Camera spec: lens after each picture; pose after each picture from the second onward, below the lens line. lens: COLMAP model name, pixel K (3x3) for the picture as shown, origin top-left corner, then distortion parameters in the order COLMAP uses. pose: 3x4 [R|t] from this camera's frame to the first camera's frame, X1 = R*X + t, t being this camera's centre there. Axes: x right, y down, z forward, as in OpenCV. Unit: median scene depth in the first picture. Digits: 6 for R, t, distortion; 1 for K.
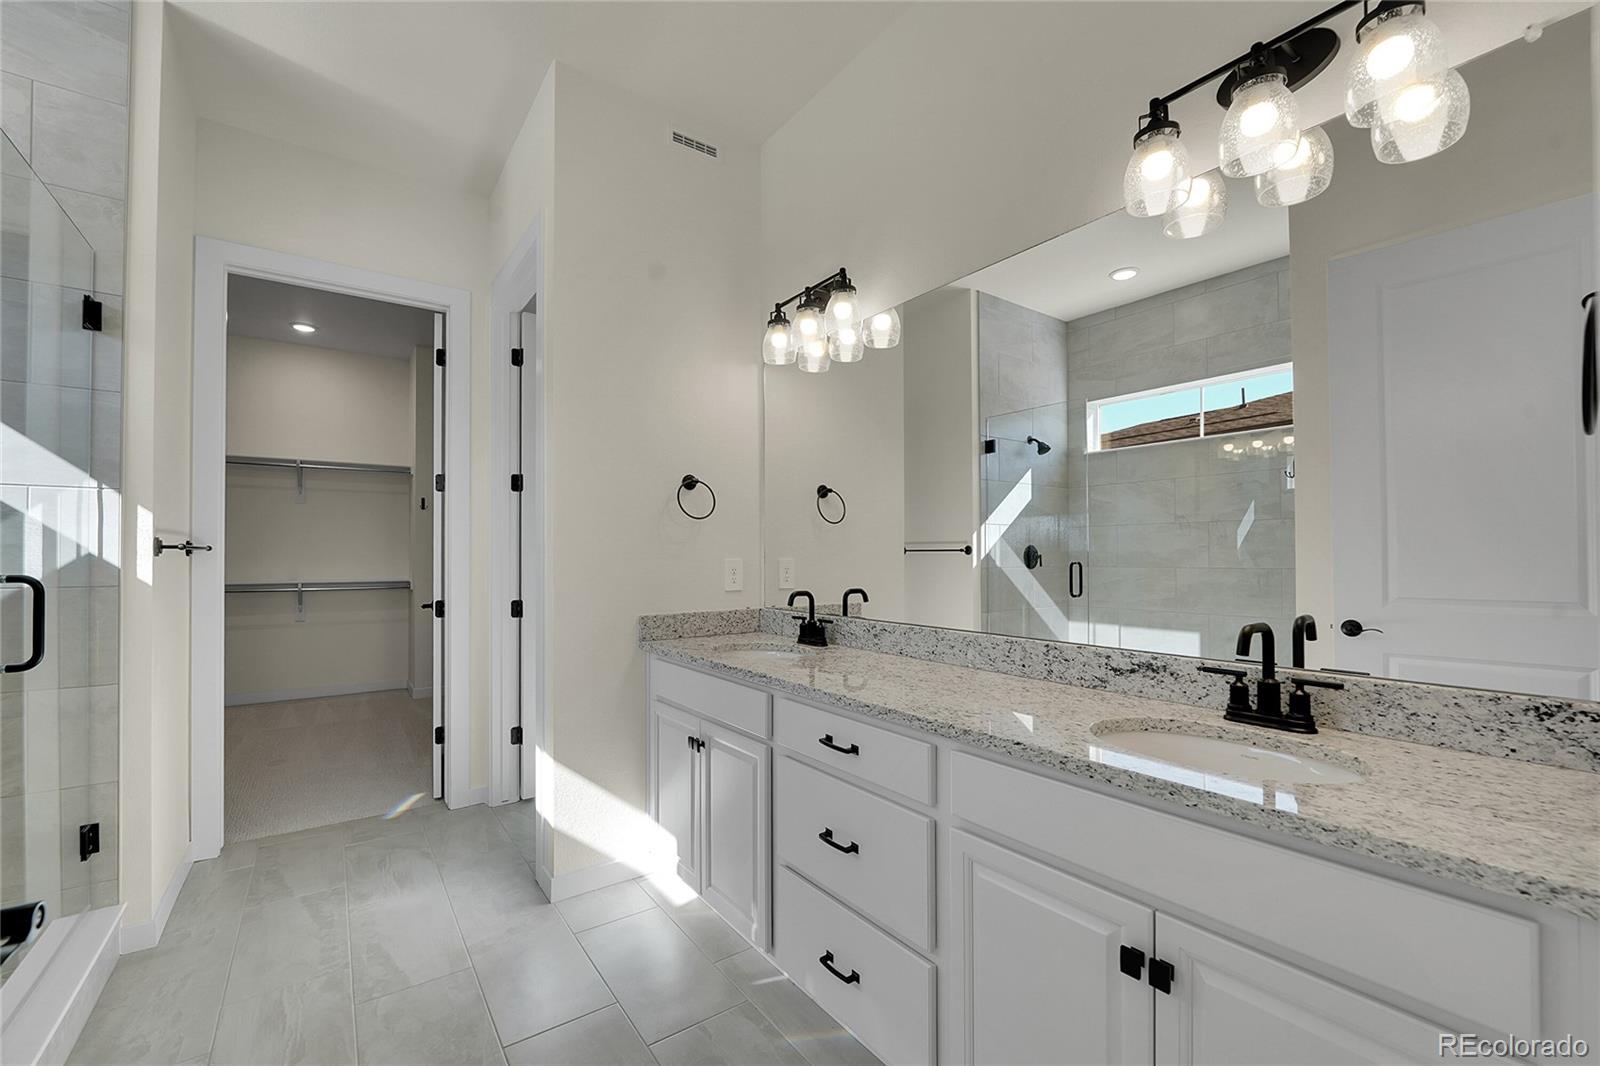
lens RADIAL K [[647.6, 0, 775.8], [0, 647.6, 545.8], [0, 0, 1]] dist [-0.012578, 0.000317]
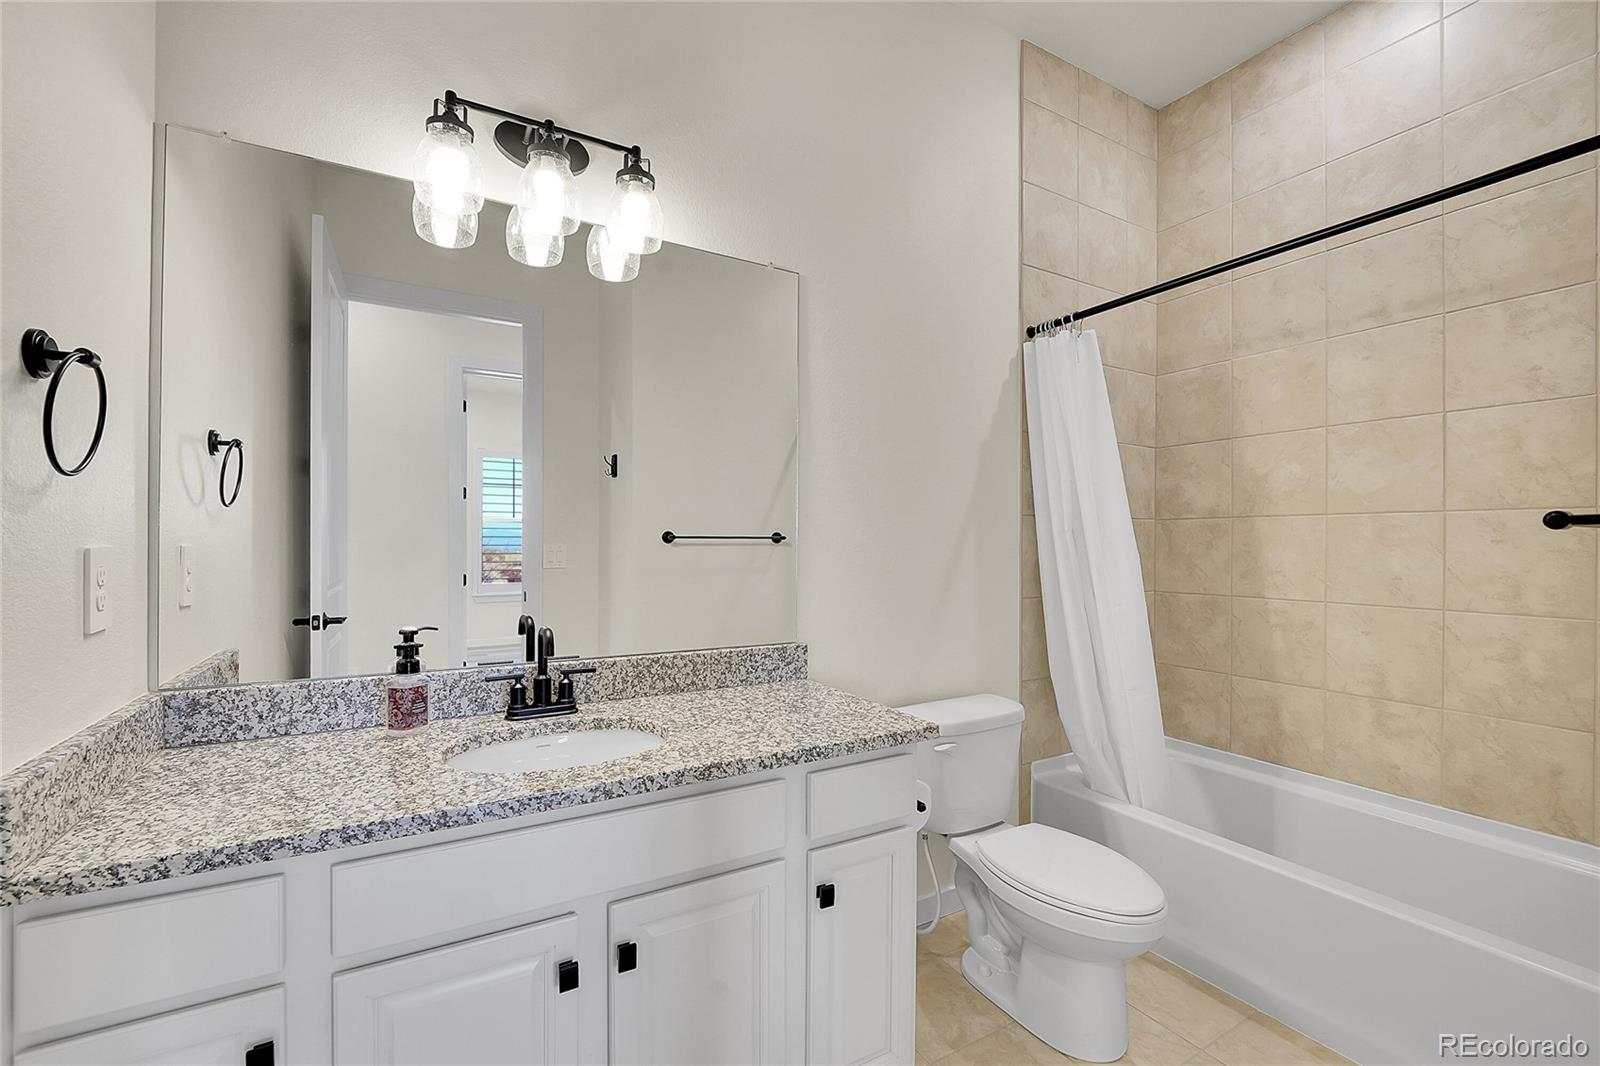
lens RADIAL K [[647.6, 0, 775.8], [0, 647.6, 545.8], [0, 0, 1]] dist [-0.012578, 0.000317]
pose [[0.116928, 0.027936, 0.992747, -0.570215], [-0.007038, 0.999603, -0.027300, 0.012508], [-0.993115, -0.003795, 0.117078, 0.799335]]
